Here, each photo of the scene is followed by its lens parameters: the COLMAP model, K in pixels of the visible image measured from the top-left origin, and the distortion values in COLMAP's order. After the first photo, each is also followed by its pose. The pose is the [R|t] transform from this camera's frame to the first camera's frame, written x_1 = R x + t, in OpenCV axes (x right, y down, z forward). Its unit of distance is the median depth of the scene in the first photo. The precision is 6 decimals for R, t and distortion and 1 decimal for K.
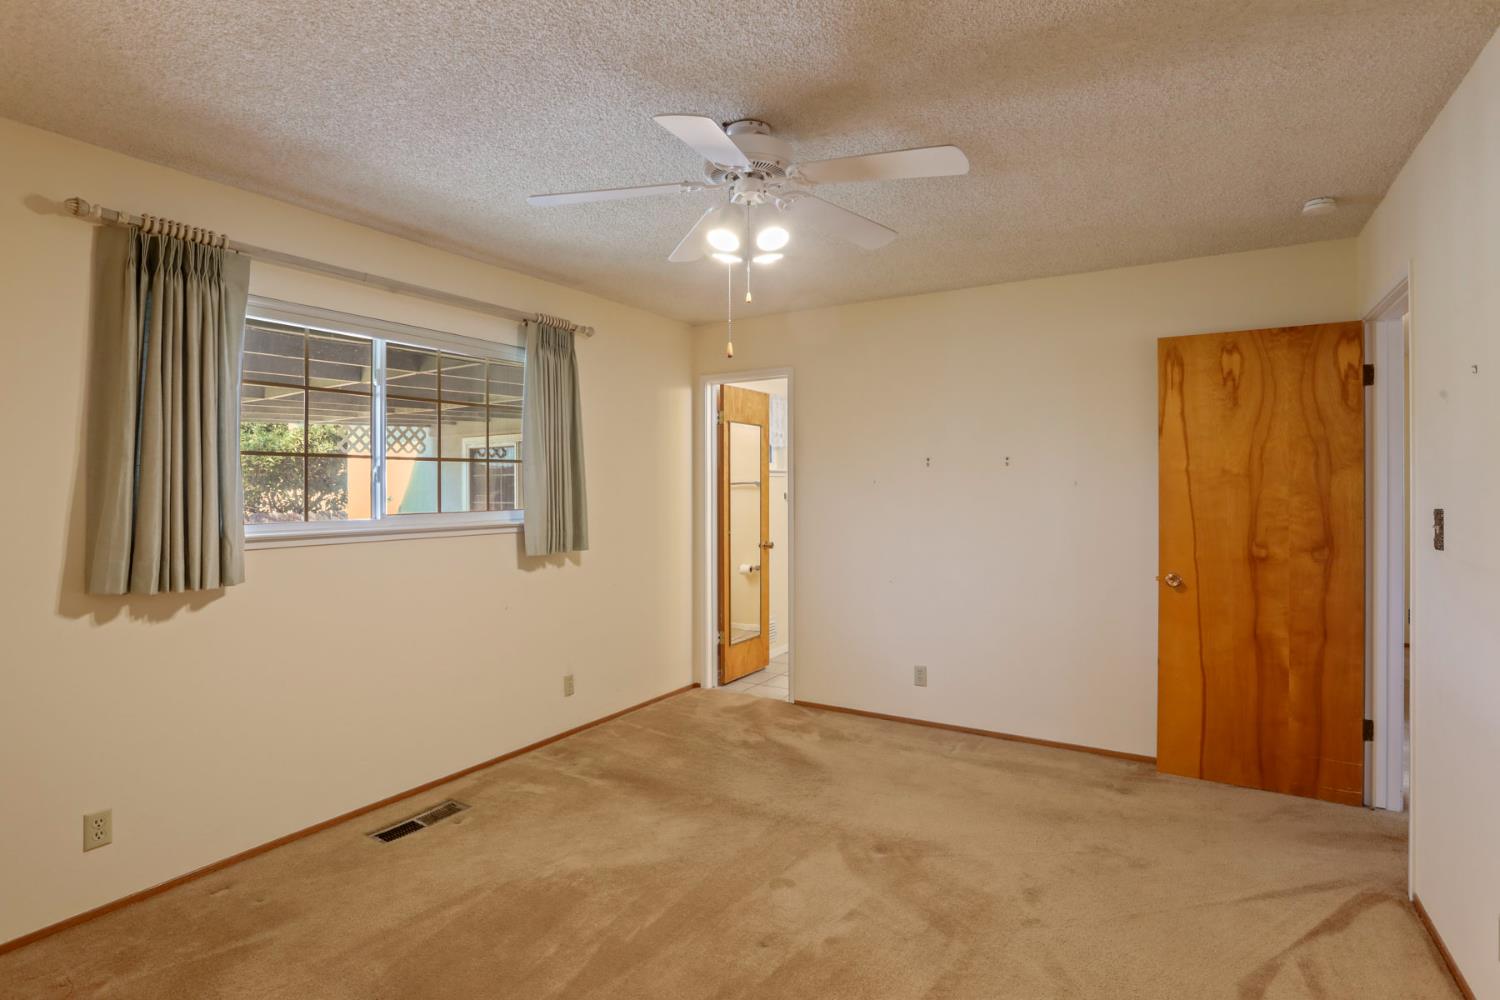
lens RADIAL K [[729.7, 0, 747.3], [0, 729.7, 490.7], [0, 0, 1]] dist [-0.072087, 0.030931]
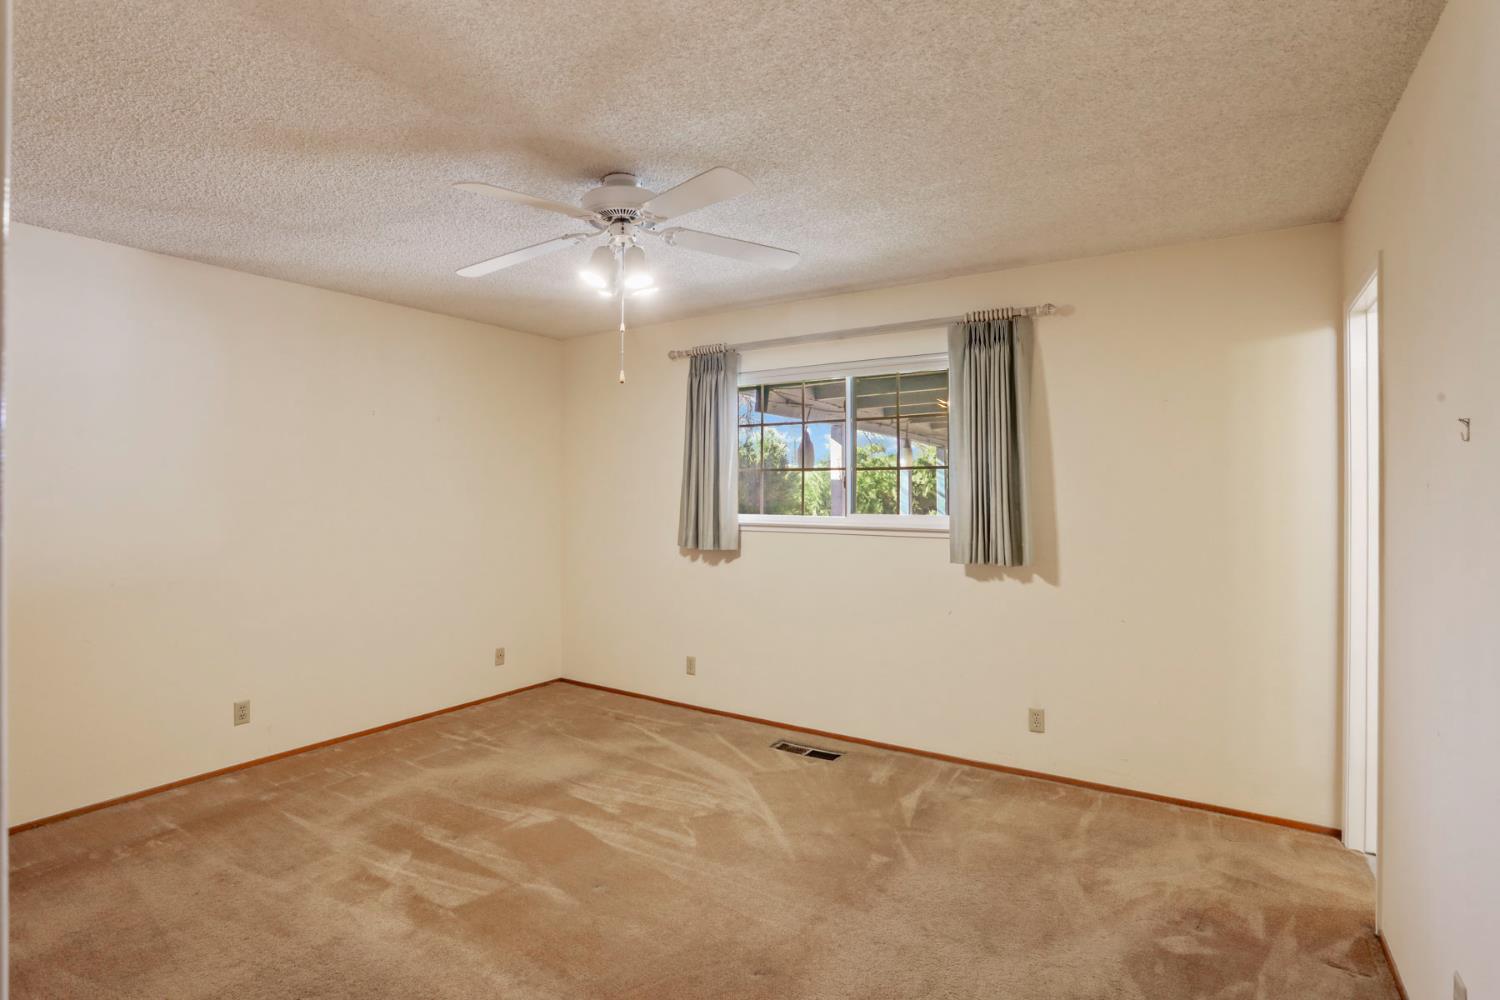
lens RADIAL K [[729.7, 0, 747.3], [0, 729.7, 490.7], [0, 0, 1]] dist [-0.072087, 0.030931]
pose [[-0.007993, 0.002983, -0.999964, 0.791973], [-0.007680, 0.999966, 0.003045, -0.010279], [0.999939, 0.007704, -0.007969, 0.836467]]
